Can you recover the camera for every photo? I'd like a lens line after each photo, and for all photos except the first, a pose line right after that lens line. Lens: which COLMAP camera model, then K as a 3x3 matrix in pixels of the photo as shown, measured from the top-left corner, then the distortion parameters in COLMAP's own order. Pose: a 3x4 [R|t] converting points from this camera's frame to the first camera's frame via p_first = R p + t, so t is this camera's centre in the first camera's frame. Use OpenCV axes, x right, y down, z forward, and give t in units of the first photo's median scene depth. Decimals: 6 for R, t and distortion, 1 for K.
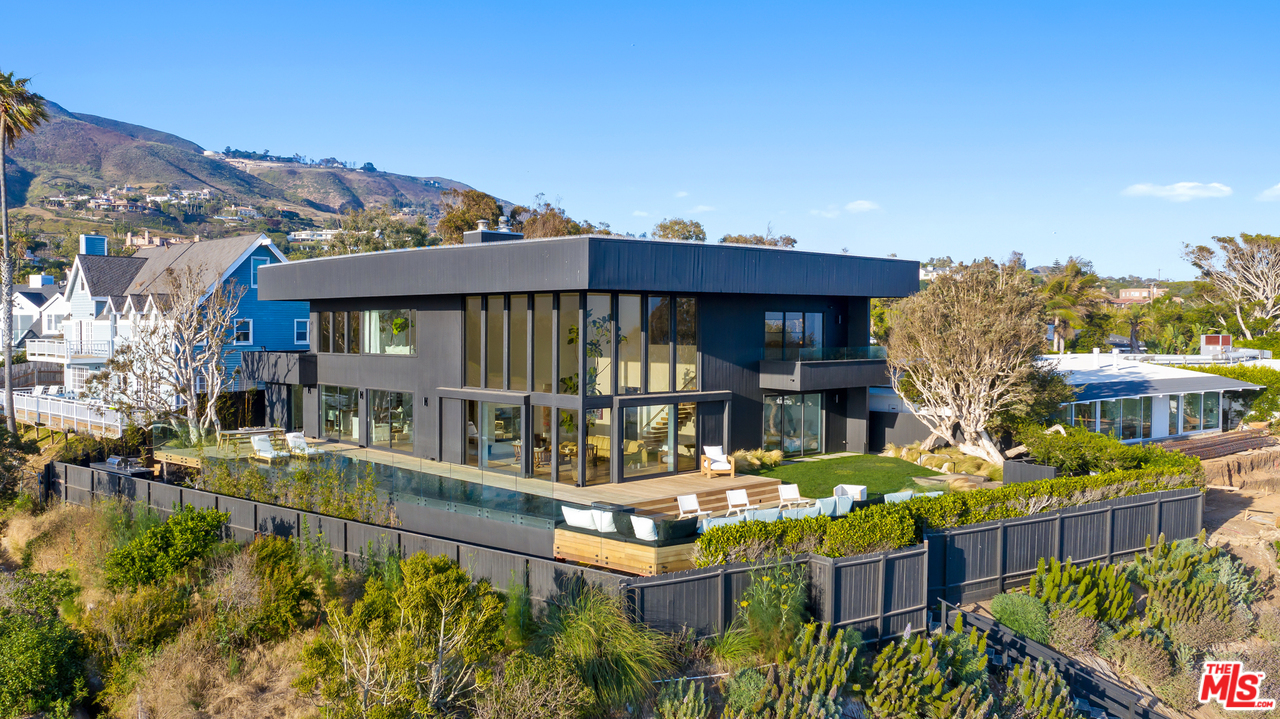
lens RADIAL K [[994.5, 0, 640.0], [0, 994.5, 359.5], [0, 0, 1]] dist [-0.000148, -0.002377]
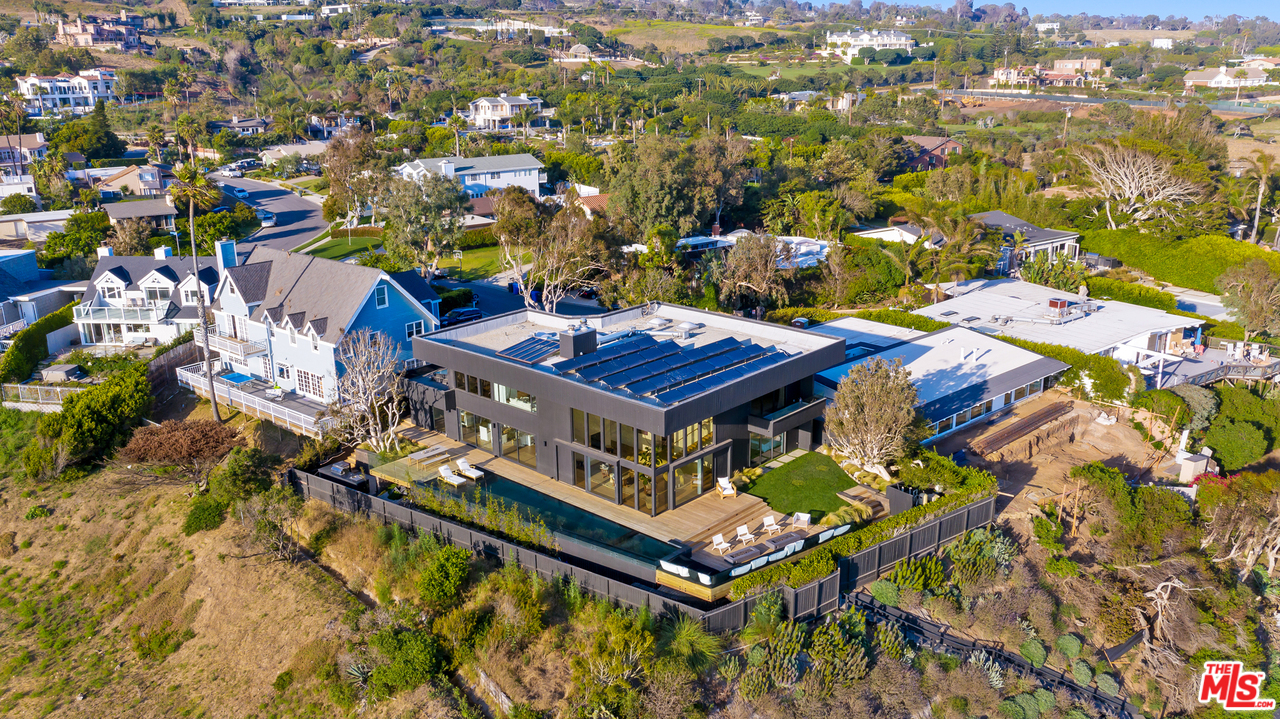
lens RADIAL K [[994.5, 0, 640.0], [0, 994.5, 359.5], [0, 0, 1]] dist [-0.000148, -0.002377]
pose [[0.997946, -0.035670, 0.053215, -0.205224], [0.020648, 0.965414, 0.259903, -0.743623], [-0.060646, -0.258270, 0.964167, -0.799913]]
